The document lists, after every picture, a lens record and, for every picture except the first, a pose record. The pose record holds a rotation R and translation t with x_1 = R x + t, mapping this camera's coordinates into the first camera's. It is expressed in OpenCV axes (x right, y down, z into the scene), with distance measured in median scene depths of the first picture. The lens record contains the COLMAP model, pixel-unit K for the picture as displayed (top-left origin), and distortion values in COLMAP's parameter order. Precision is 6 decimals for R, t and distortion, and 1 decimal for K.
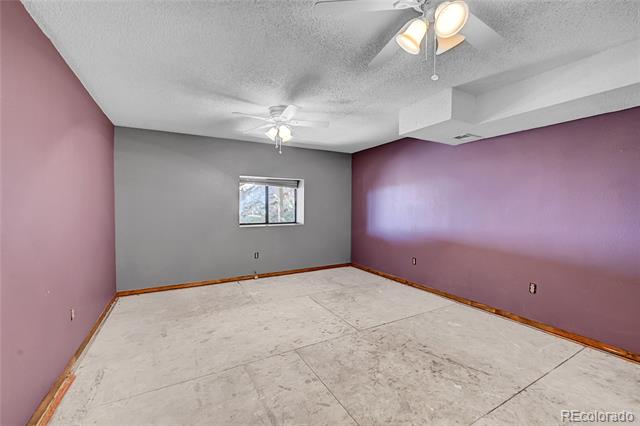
lens RADIAL K [[260.5, 0, 323.1], [0, 260.5, 213.6], [0, 0, 1]] dist [-0.000252, -0.000056]
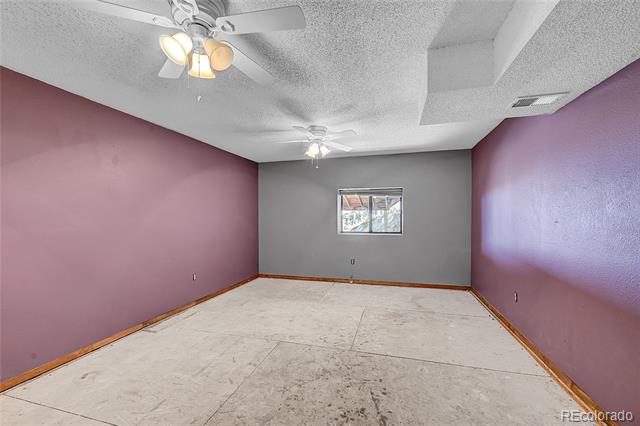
lens RADIAL K [[260.1, 0, 329.5], [0, 260.1, 219.5], [0, 0, 1]] dist [-0.000094, 0.000043]
pose [[0.720096, 0.006267, -0.693846, 0.717459], [-0.015247, 0.999861, -0.006792, -0.007278], [0.693707, 0.015470, 0.720091, 0.272261]]
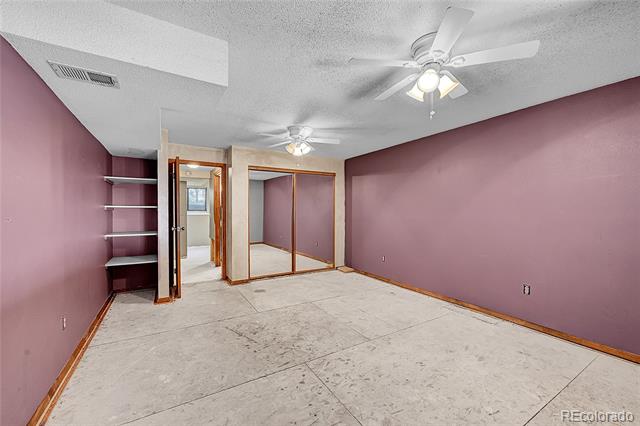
lens RADIAL K [[260.5, 0, 323.1], [0, 260.5, 213.6], [0, 0, 1]] dist [-0.000252, -0.000056]
pose [[-0.999625, -0.002064, -0.027323, 0.104669], [-0.003104, 0.999270, 0.038090, -0.047495], [0.027225, 0.038160, -0.998901, 1.781361]]
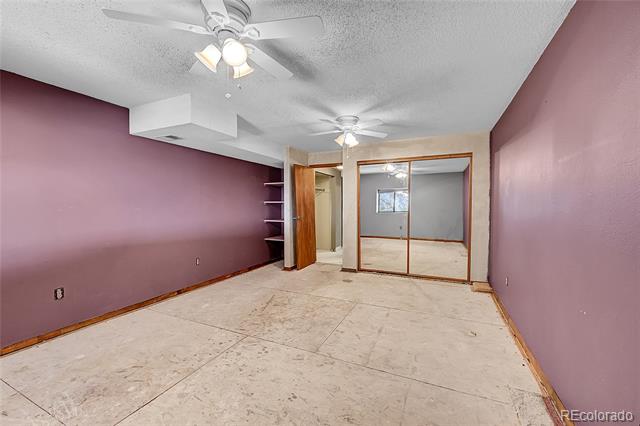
lens RADIAL K [[260.5, 0, 323.1], [0, 260.5, 213.6], [0, 0, 1]] dist [-0.000252, -0.000056]
pose [[-0.581909, -0.026496, 0.812822, -0.763953], [0.023399, 0.998510, 0.049301, -0.029449], [-0.812918, 0.047708, -0.580421, 1.291243]]
